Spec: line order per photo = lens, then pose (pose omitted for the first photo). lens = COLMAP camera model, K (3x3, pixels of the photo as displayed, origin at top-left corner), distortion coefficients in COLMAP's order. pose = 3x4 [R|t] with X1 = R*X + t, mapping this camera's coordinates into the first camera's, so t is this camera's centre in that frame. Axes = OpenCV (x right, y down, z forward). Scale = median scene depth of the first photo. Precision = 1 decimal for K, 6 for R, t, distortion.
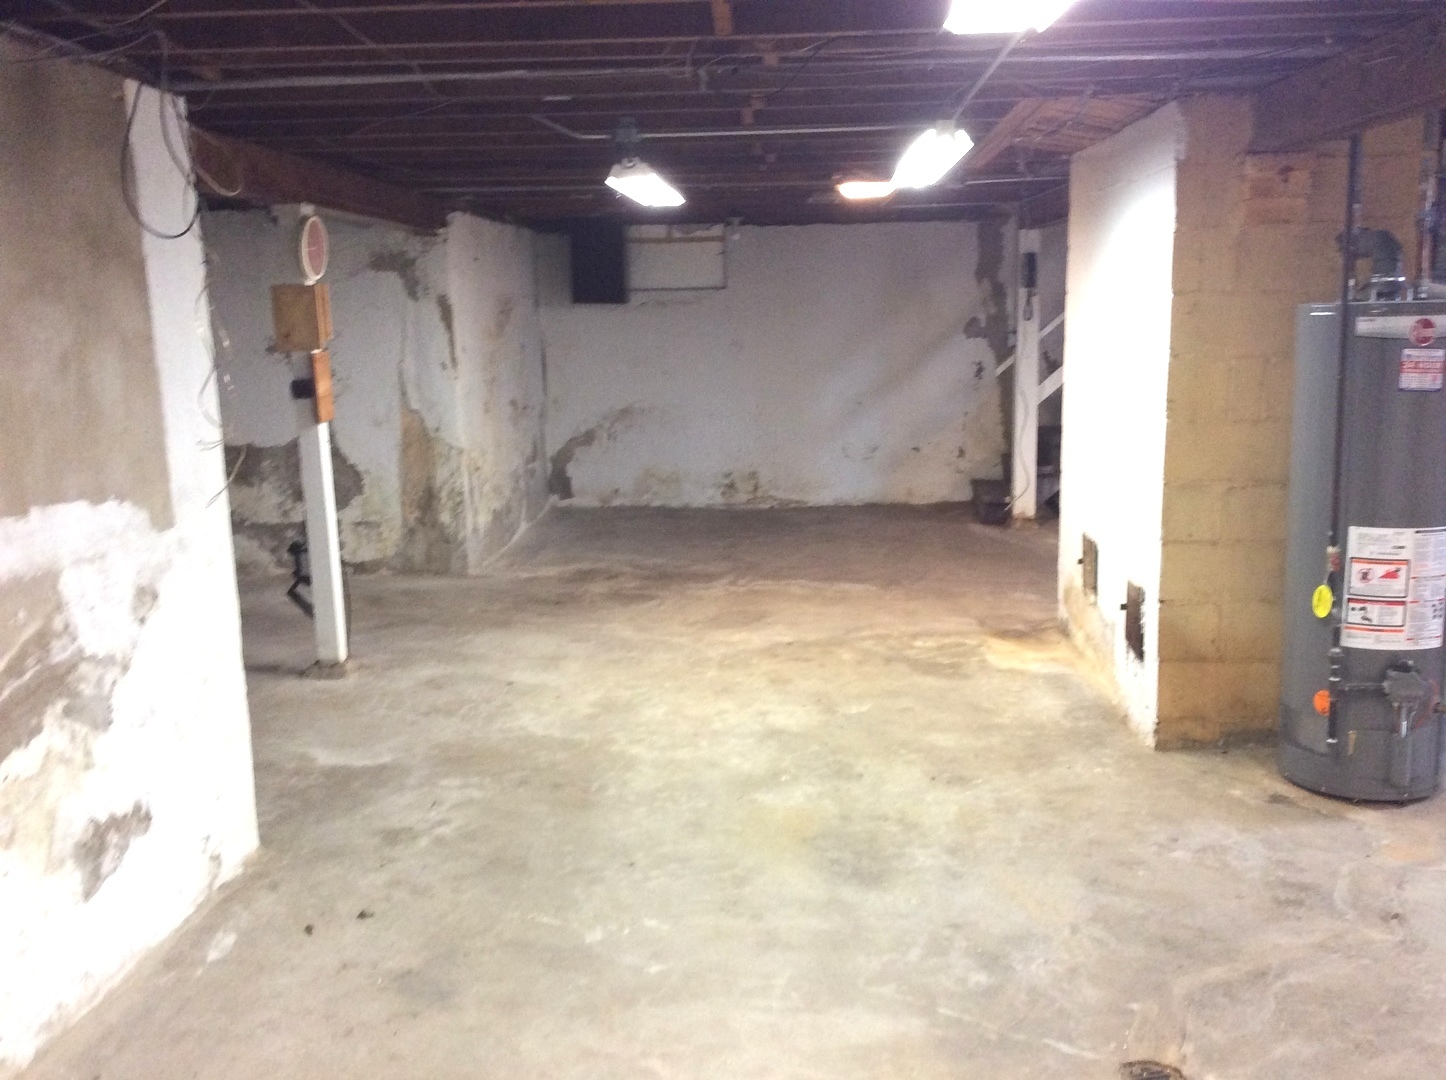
lens RADIAL K [[1334.9, 0, 736.5], [0, 1334.9, 550.2], [0, 0, 1]] dist [0.155597, -0.321285]
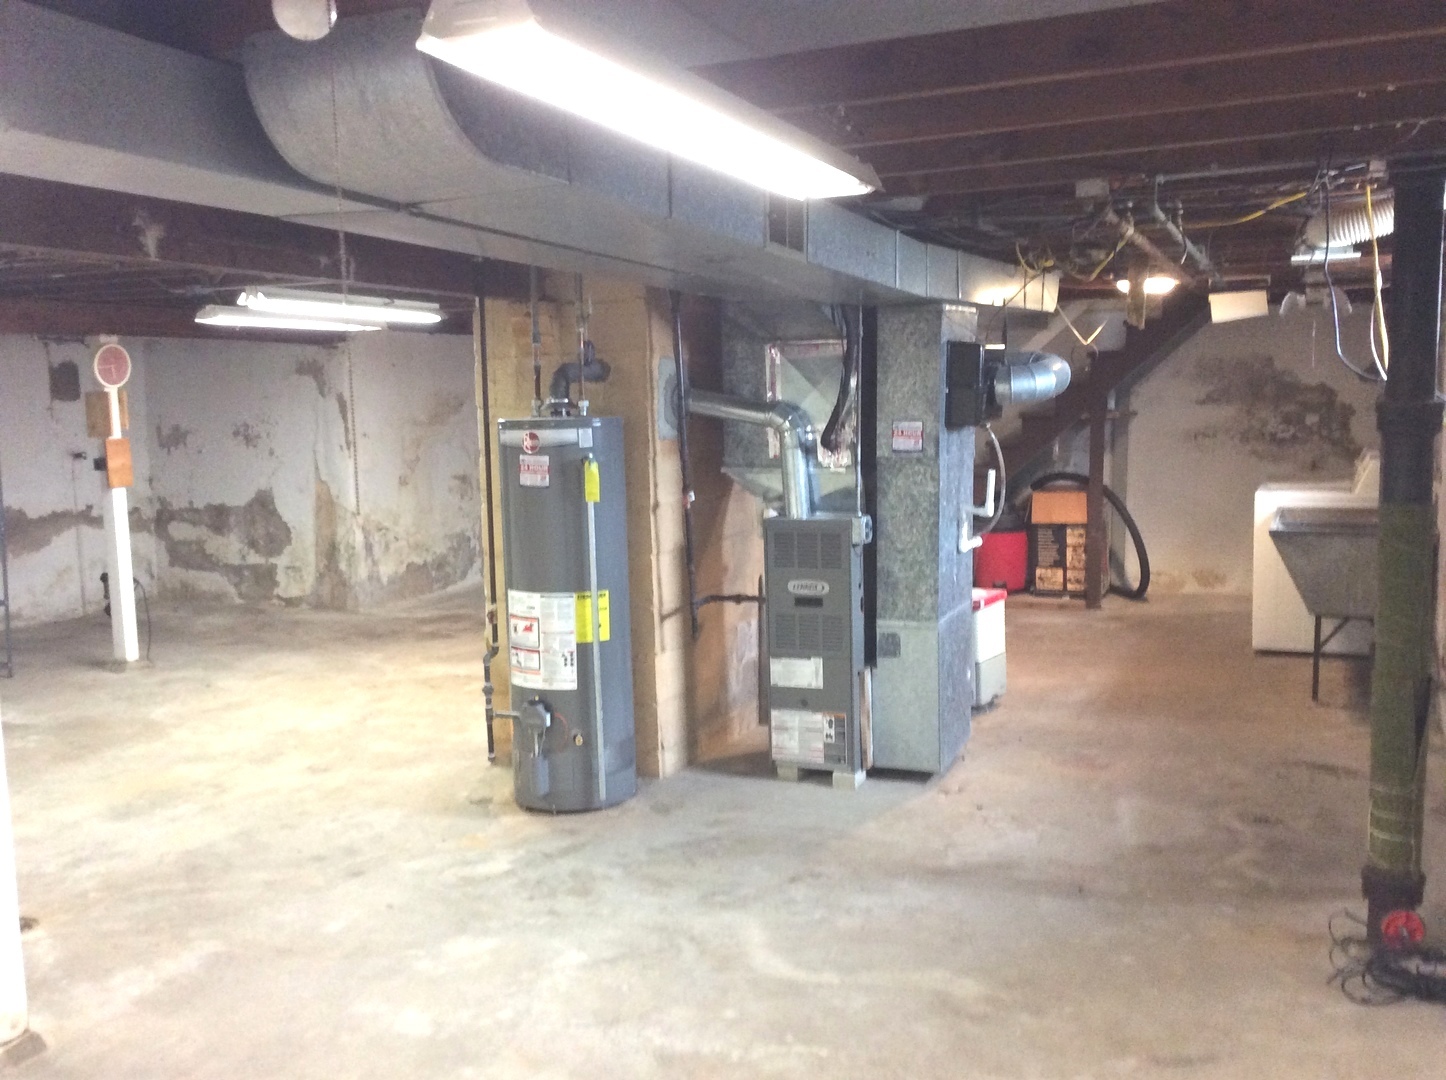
lens RADIAL K [[1334.9, 0, 736.5], [0, 1334.9, 550.2], [0, 0, 1]] dist [0.155597, -0.321285]
pose [[0.934811, 0.043855, -0.352426, 0.729219], [-0.063275, 0.997036, -0.043768, -0.008500], [0.349462, 0.063214, 0.934815, -0.081035]]
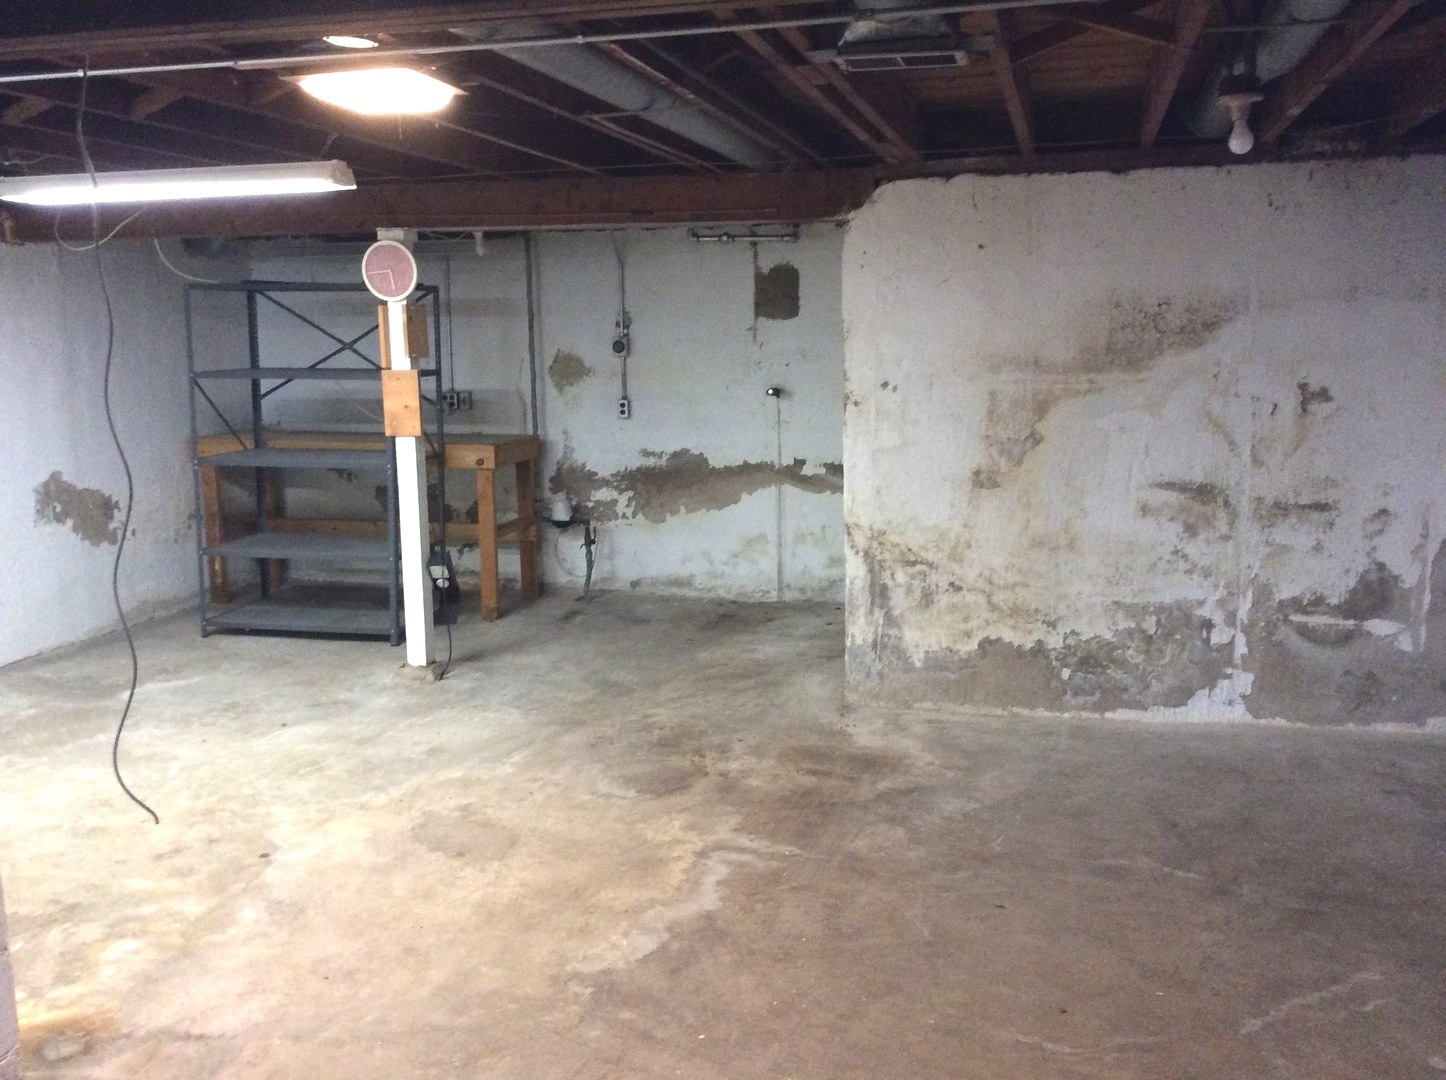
lens RADIAL K [[1334.9, 0, 736.5], [0, 1334.9, 550.2], [0, 0, 1]] dist [0.155597, -0.321285]
pose [[-0.222536, 0.181460, -0.957888, 0.603739], [-0.157095, 0.963012, 0.218926, -0.257600], [0.962184, 0.199198, -0.185798, 1.340606]]
